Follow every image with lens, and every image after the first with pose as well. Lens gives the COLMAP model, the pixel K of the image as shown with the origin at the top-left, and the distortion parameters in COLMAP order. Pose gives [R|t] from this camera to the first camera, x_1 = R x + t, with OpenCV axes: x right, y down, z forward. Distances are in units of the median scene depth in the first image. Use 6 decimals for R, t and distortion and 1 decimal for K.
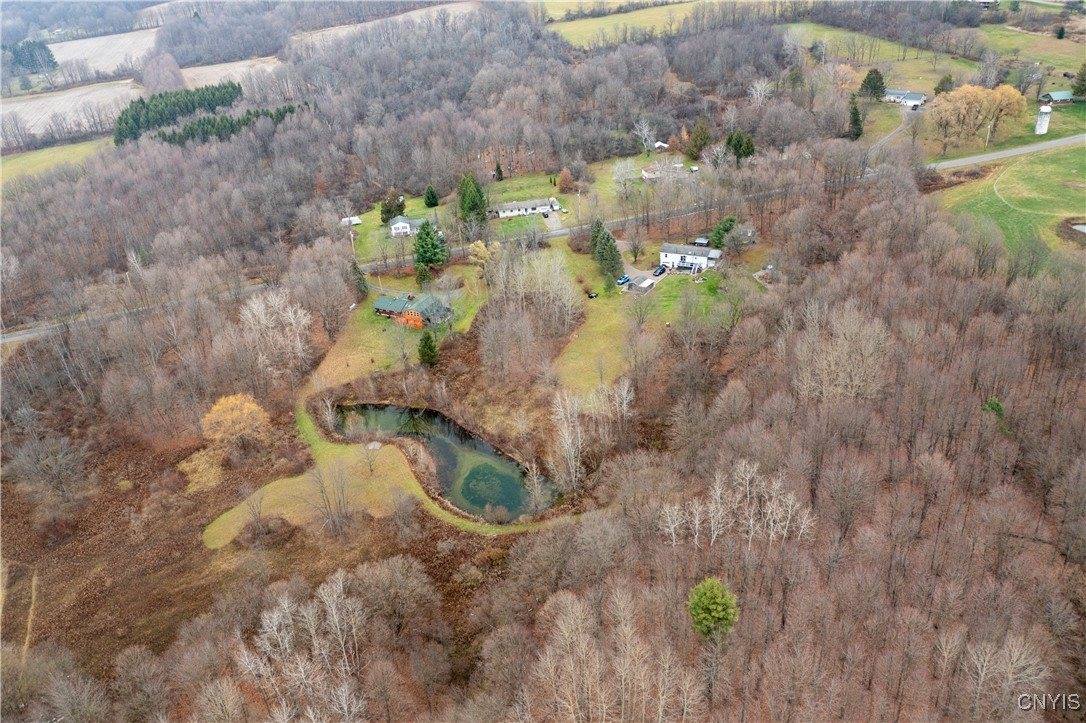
lens RADIAL K [[874.6, 0, 543.0], [0, 874.6, 361.5], [0, 0, 1]] dist [0.005617, 0.009119]
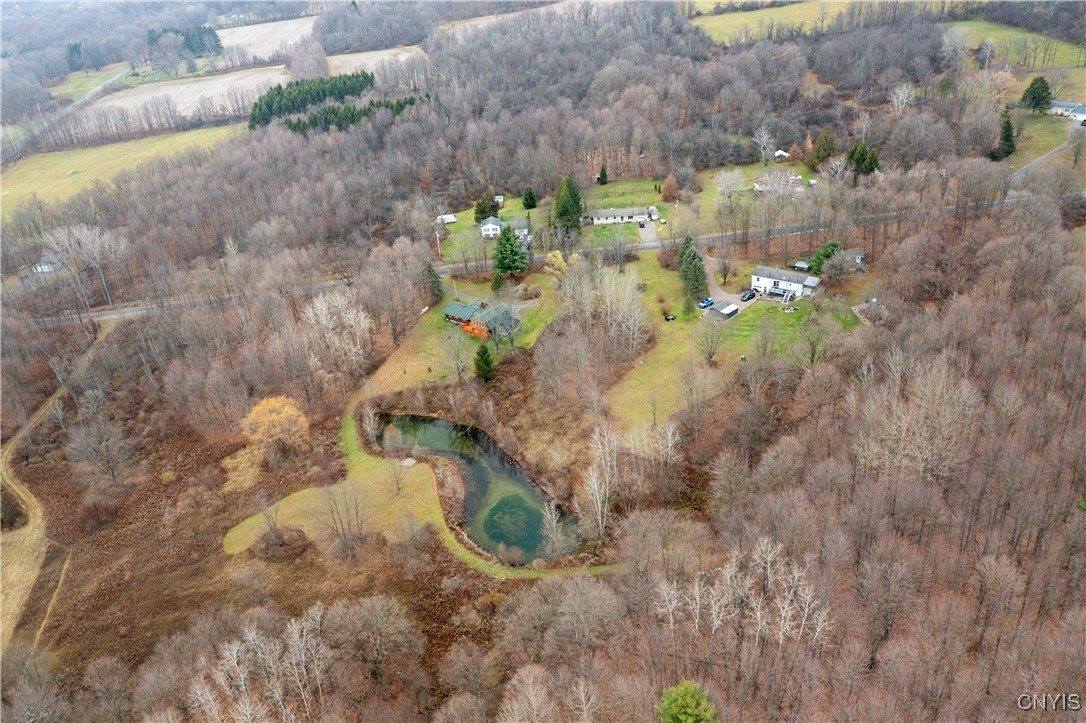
lens RADIAL K [[874.6, 0, 543.0], [0, 874.6, 361.5], [0, 0, 1]] dist [0.005617, 0.009119]
pose [[0.981715, 0.083050, -0.171282, 0.080708], [-0.081079, 0.996536, 0.018482, -0.032920], [0.172224, -0.004256, 0.985049, 0.059610]]
